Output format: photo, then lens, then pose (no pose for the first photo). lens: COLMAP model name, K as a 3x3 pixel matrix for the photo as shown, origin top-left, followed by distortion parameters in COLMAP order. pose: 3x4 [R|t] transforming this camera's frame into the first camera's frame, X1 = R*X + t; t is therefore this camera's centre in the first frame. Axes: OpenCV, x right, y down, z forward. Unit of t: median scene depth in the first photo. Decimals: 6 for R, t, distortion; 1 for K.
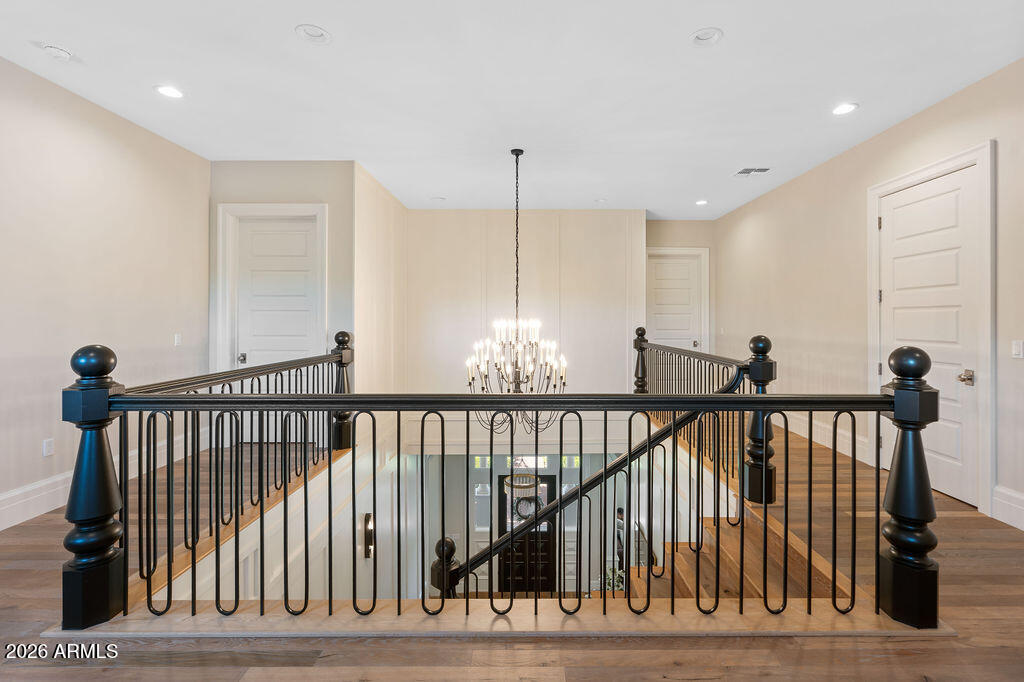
lens RADIAL K [[461.9, 0, 546.0], [0, 461.9, 318.6], [0, 0, 1]] dist [-0.005390, 0.003217]
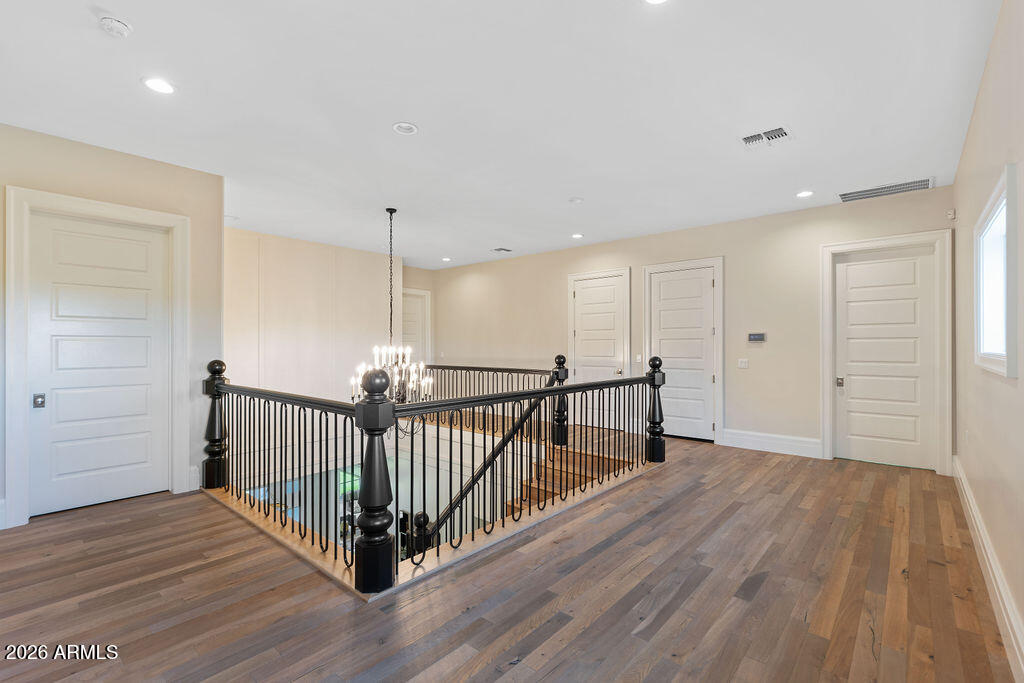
lens RADIAL K [[461.9, 0, 502.8], [0, 461.9, 346.5], [0, 0, 1]] dist [-0.005390, 0.003217]
pose [[0.670300, -0.003593, 0.742081, -0.998567], [0.000932, 0.999992, 0.004000, -0.003694], [-0.742089, -0.001990, 0.670298, -0.056989]]
